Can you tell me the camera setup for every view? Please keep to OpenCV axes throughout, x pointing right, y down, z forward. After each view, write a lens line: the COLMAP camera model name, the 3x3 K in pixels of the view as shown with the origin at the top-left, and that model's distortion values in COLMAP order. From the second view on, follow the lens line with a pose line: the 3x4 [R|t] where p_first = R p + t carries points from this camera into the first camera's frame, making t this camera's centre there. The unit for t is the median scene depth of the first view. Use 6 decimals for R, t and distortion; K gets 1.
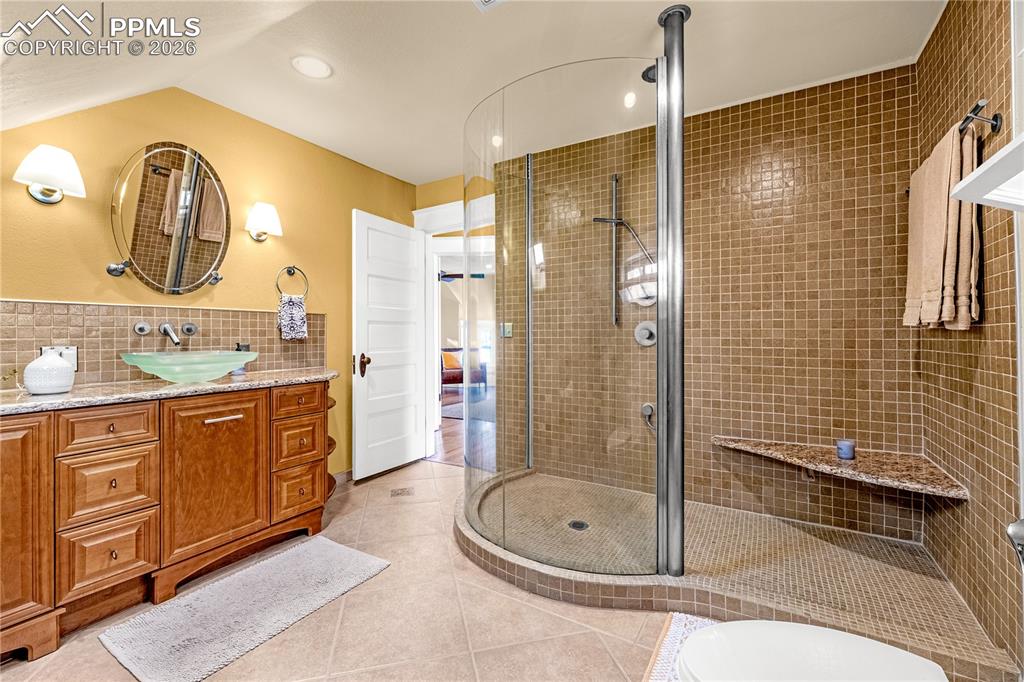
lens RADIAL K [[435.8, 0, 517.0], [0, 435.8, 333.9], [0, 0, 1]] dist [0.000847, -0.000051]
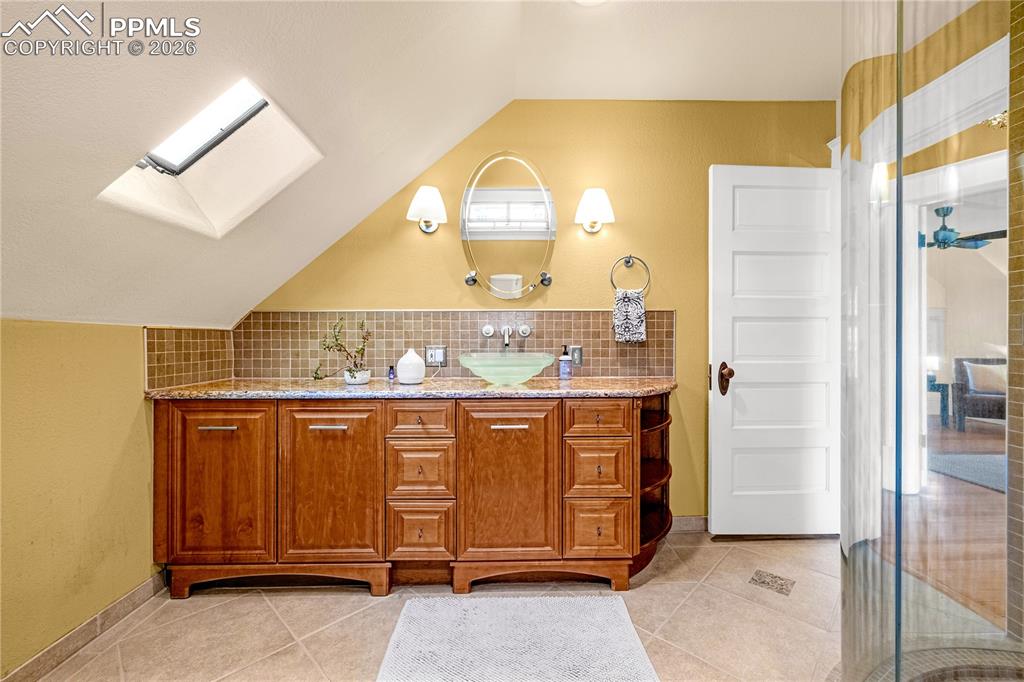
lens RADIAL K [[435.8, 0, 510.9], [0, 435.8, 339.4], [0, 0, 1]] dist [0.000847, -0.000051]
pose [[0.521932, 0.005990, -0.852966, 0.111302], [0.001931, 0.999964, 0.008204, -0.000112], [0.852985, -0.005929, 0.521902, 0.462288]]
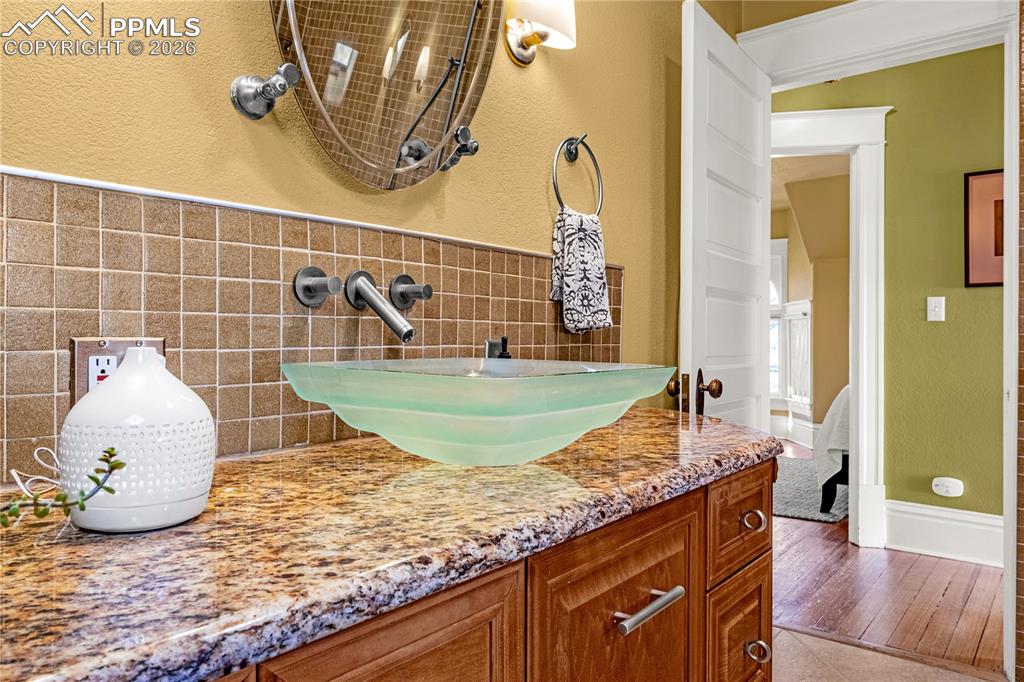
lens RADIAL K [[719.1, 0, 505.2], [0, 719.1, 337.6], [0, 0, 1]] dist [0.001071, -0.000700]
pose [[0.990311, 0.012317, -0.138317, -0.627770], [-0.011737, 0.999919, 0.005012, 0.020180], [0.138368, -0.003340, 0.990375, 0.480360]]
